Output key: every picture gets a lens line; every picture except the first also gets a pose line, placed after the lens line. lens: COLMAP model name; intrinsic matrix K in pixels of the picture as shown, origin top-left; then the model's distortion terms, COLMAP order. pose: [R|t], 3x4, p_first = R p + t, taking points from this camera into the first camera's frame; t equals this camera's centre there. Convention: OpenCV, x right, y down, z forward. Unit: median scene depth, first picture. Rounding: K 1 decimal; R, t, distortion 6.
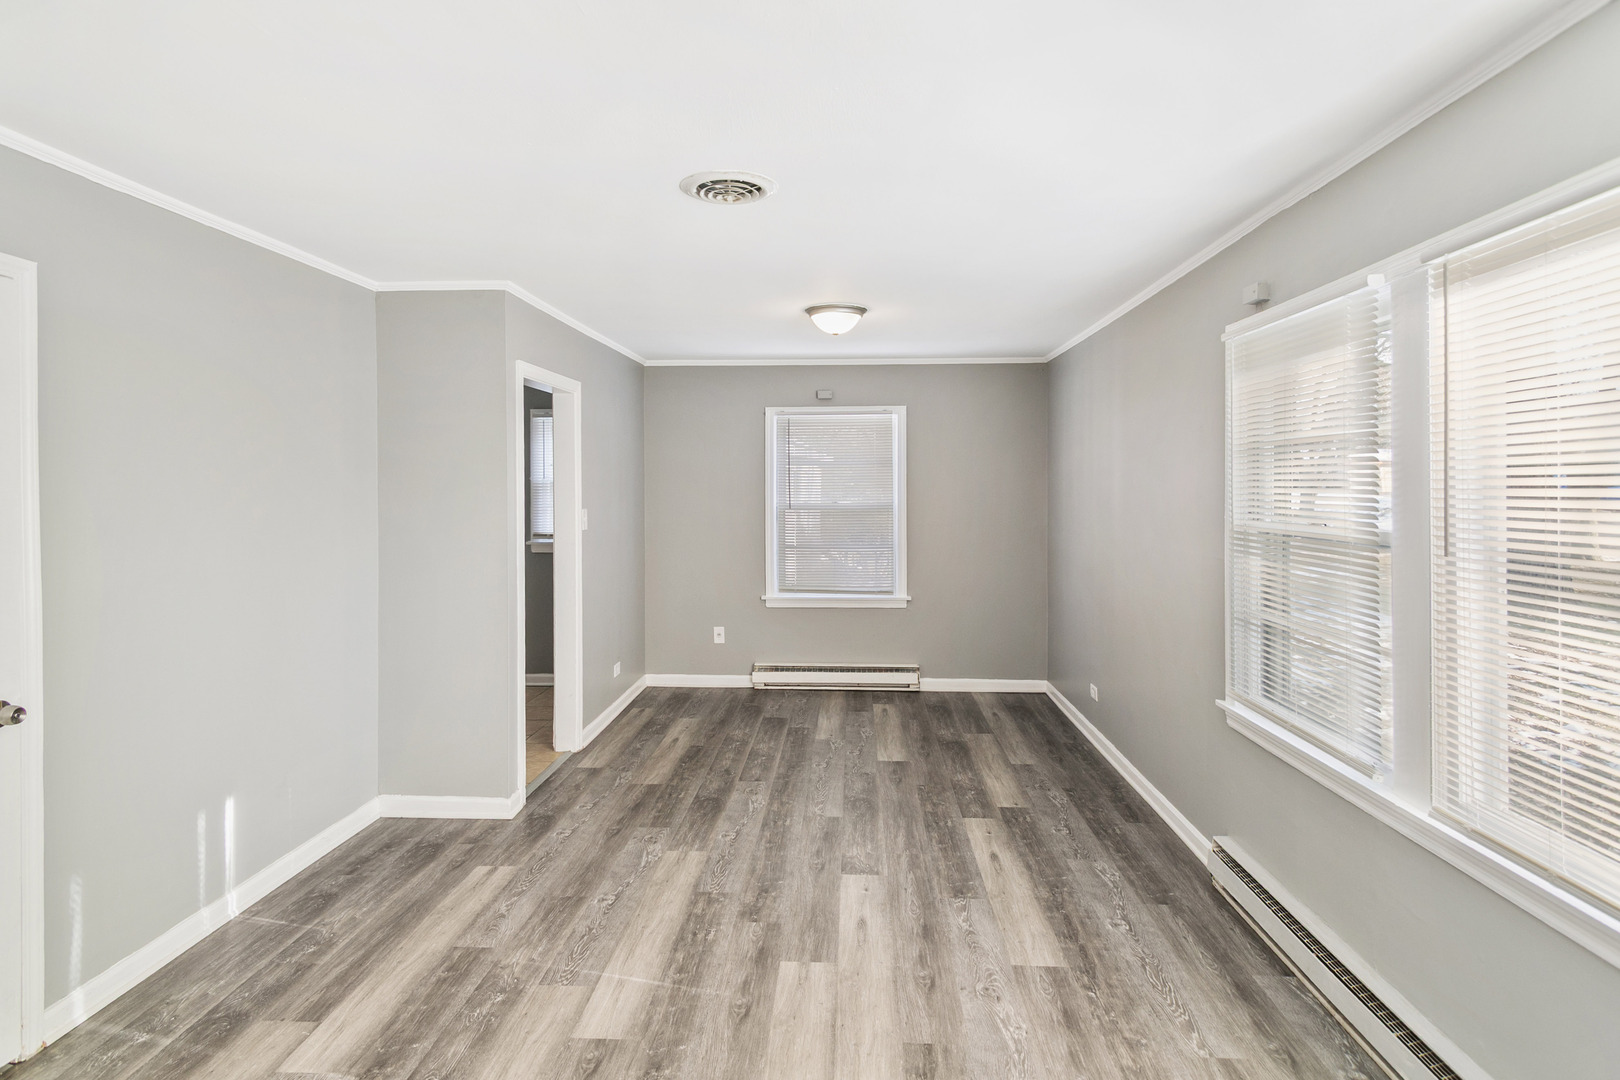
lens RADIAL K [[886.2, 0, 814.3], [0, 886.2, 488.3], [0, 0, 1]] dist [0.001110, 0.000246]
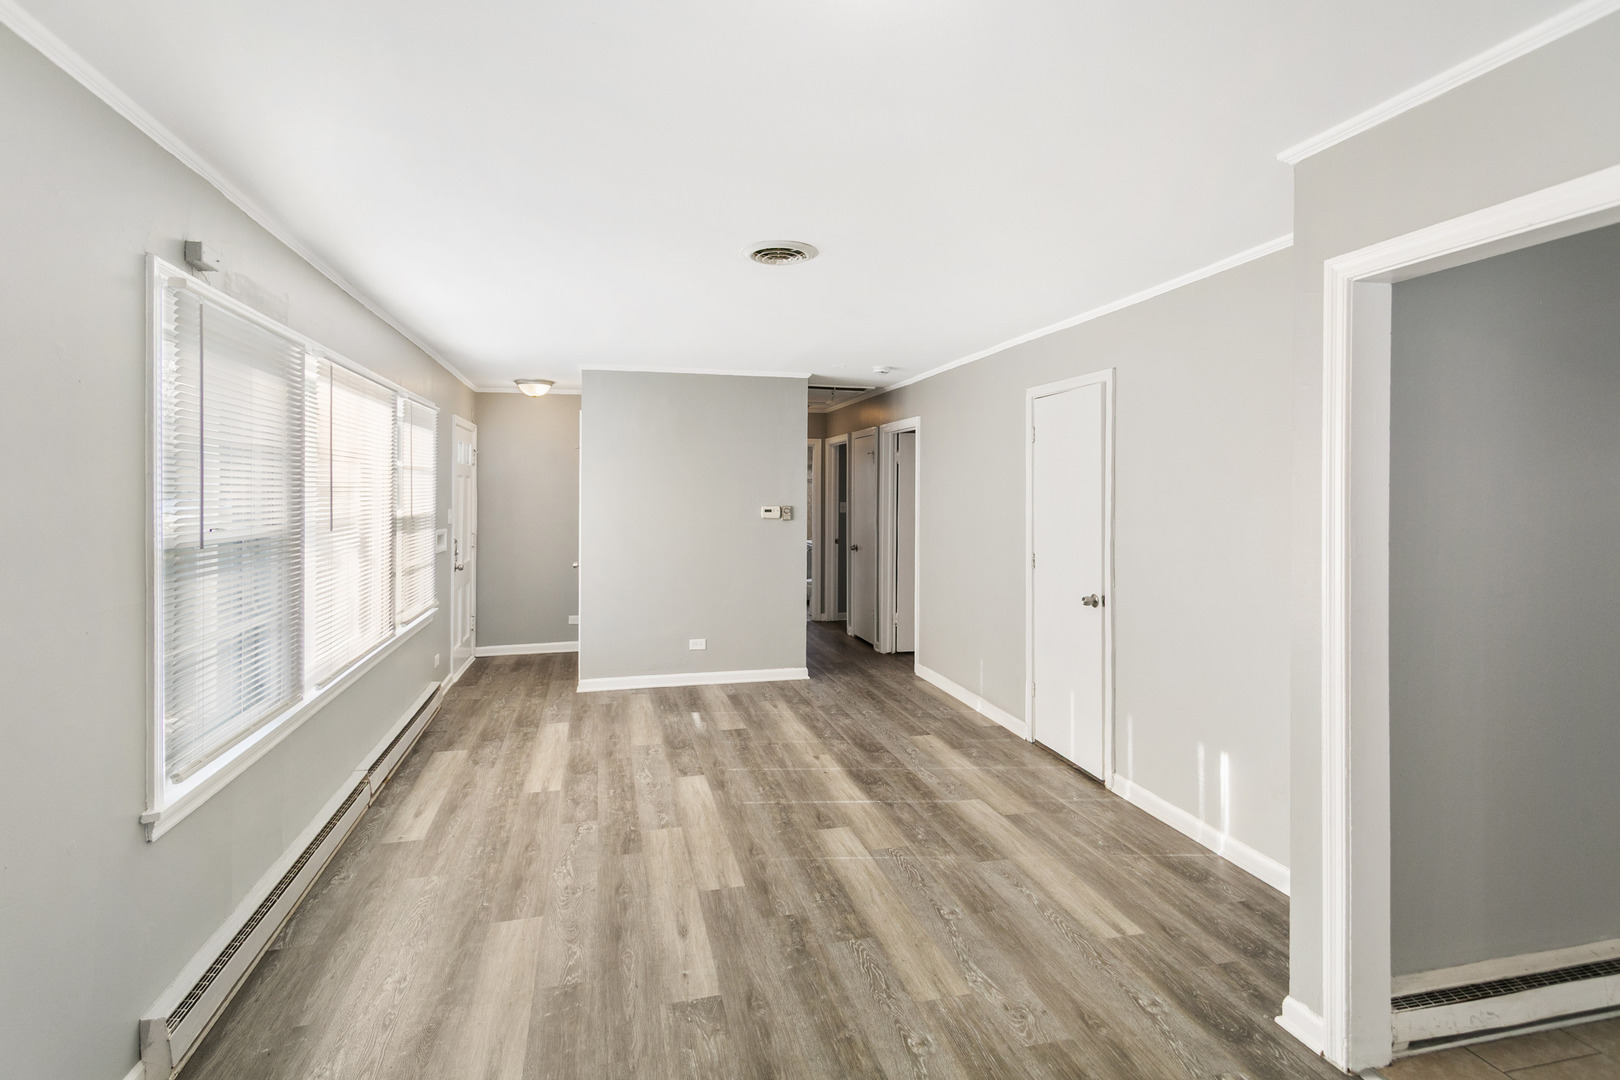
lens RADIAL K [[791.3, 0, 797.6], [0, 791.3, 491.4], [0, 0, 1]] dist [0.012915, -0.003410]
pose [[-0.959289, 0.003982, -0.282398, 0.183187], [0.003485, 0.999991, 0.002262, -0.001492], [0.282405, 0.001186, -0.959295, 1.926628]]
